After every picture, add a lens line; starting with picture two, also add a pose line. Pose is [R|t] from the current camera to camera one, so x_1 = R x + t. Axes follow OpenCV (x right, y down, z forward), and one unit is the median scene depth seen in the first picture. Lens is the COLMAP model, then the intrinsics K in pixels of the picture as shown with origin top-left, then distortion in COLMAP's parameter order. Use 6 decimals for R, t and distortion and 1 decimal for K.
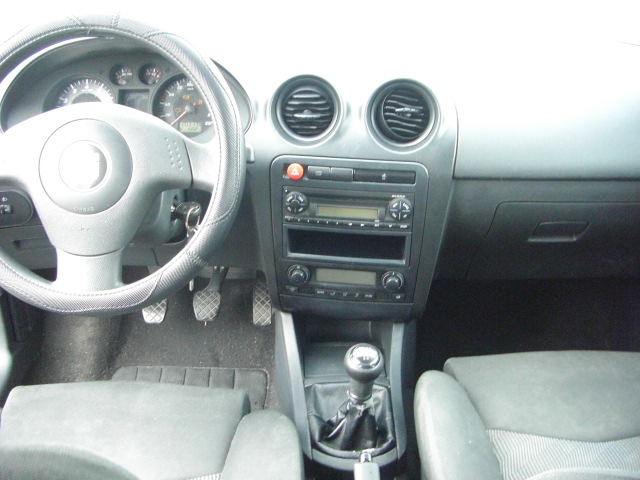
lens RADIAL K [[729.1, 0, 299.4], [0, 729.1, 266.2], [0, 0, 1]] dist [-0.188266, 0.111390]
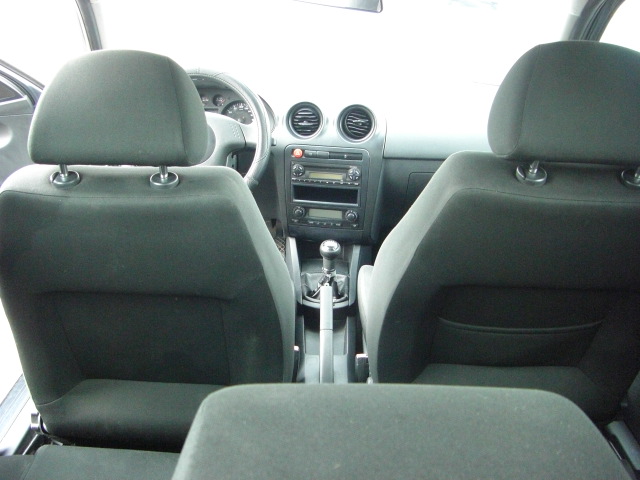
lens RADIAL K [[729.1, 0, 299.4], [0, 729.1, 266.2], [0, 0, 1]] dist [-0.188266, 0.111390]
pose [[0.999247, 0.023467, -0.030899, 0.061162], [-0.025256, 0.997947, -0.058853, 0.263008], [0.029454, 0.059589, 0.997788, -0.819938]]
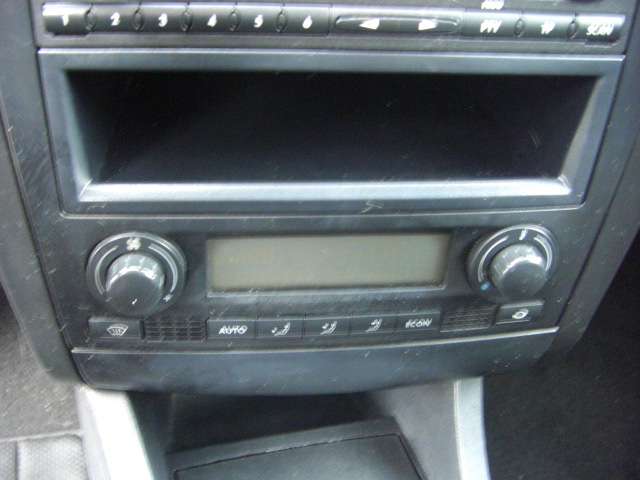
lens RADIAL K [[729.1, 0, 299.4], [0, 729.1, 266.2], [0, 0, 1]] dist [-0.188266, 0.111390]
pose [[0.969029, -0.107855, 0.222149, -0.002081], [0.080864, 0.988572, 0.127226, -0.016745], [-0.233333, -0.105321, 0.966676, 0.802544]]
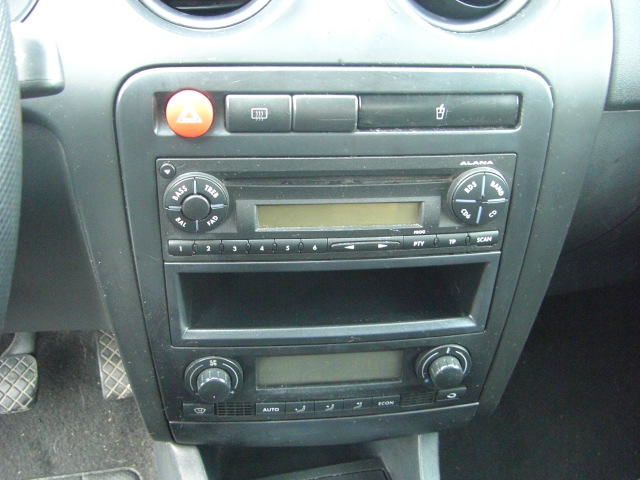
lens RADIAL K [[729.1, 0, 299.4], [0, 729.1, 266.2], [0, 0, 1]] dist [-0.188266, 0.111390]
pose [[0.970231, -0.109935, 0.215790, -0.036379], [0.092729, 0.991766, 0.088330, -0.083145], [-0.223724, -0.065691, 0.972436, 0.645057]]
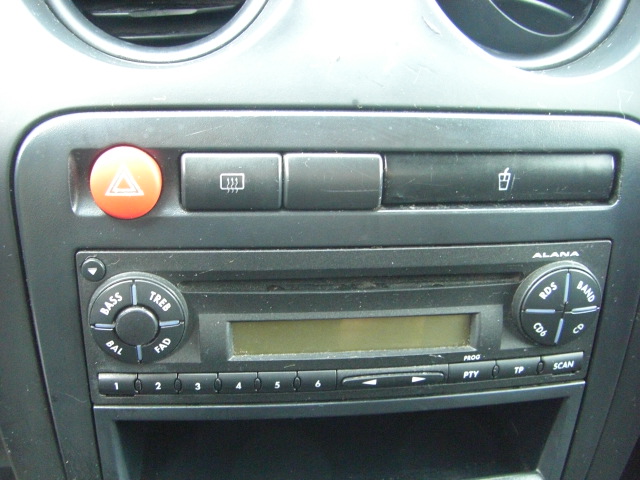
lens RADIAL K [[729.1, 0, 299.4], [0, 729.1, 266.2], [0, 0, 1]] dist [-0.188266, 0.111390]
pose [[0.967637, -0.086240, 0.237154, -0.008801], [0.098555, 0.994305, -0.040551, -0.089315], [-0.232307, 0.062611, 0.970625, 0.764448]]
